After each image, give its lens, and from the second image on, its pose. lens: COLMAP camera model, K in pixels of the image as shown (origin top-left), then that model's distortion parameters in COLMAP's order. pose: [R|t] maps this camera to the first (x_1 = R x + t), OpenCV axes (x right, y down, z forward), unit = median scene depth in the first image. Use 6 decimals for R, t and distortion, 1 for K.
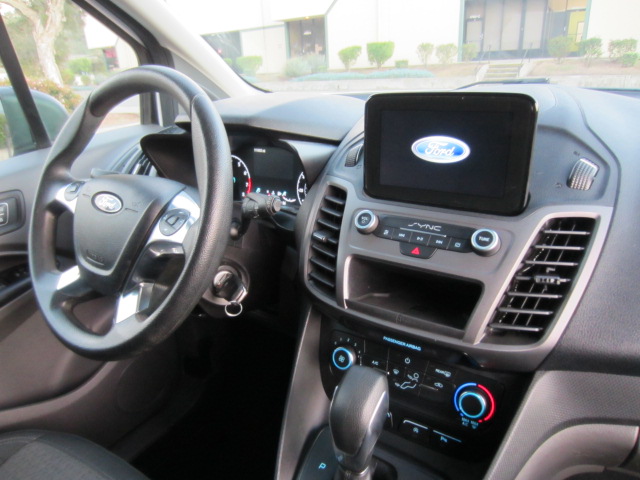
lens RADIAL K [[453.7, 0, 317.0], [0, 453.7, 235.8], [0, 0, 1]] dist [-0.016854, 0.002617]
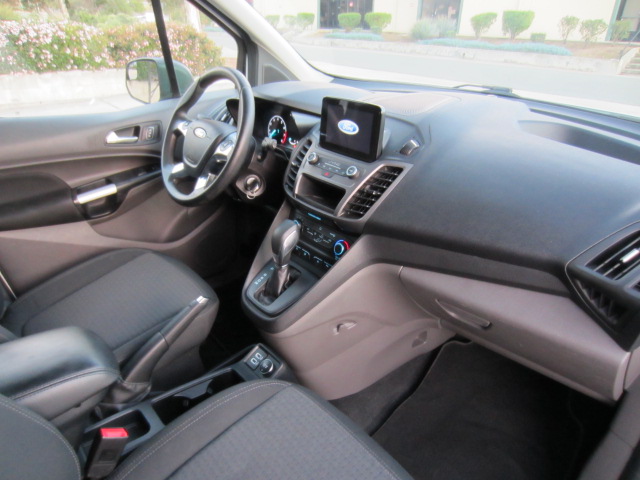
lens RADIAL K [[464.6, 0, 320.0], [0, 464.6, 240.0], [0, 0, 1]] dist [-0.039306, 0.008187]
pose [[0.962352, 0.180638, -0.203097, 0.517783], [-0.162437, 0.981317, 0.103110, 0.089756], [0.217929, -0.066238, 0.973714, -0.863704]]
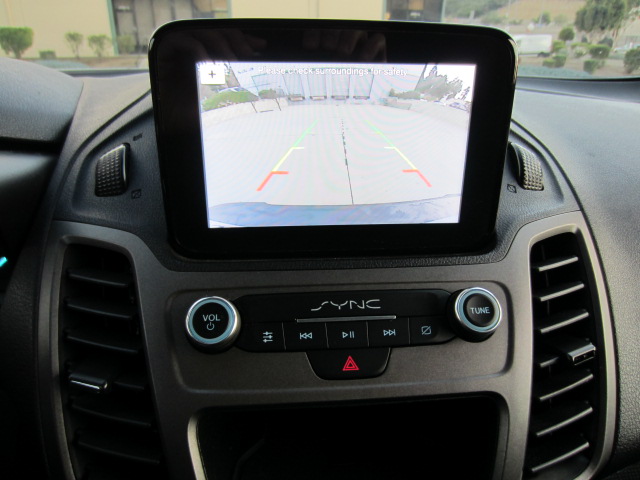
lens RADIAL K [[464.6, 0, 320.0], [0, 464.6, 240.0], [0, 0, 1]] dist [-0.039306, 0.008187]
pose [[0.773807, -0.186348, 0.605391, -0.051896], [0.180298, 0.981009, 0.071512, -0.098879], [-0.607220, 0.053814, 0.792709, 0.482101]]
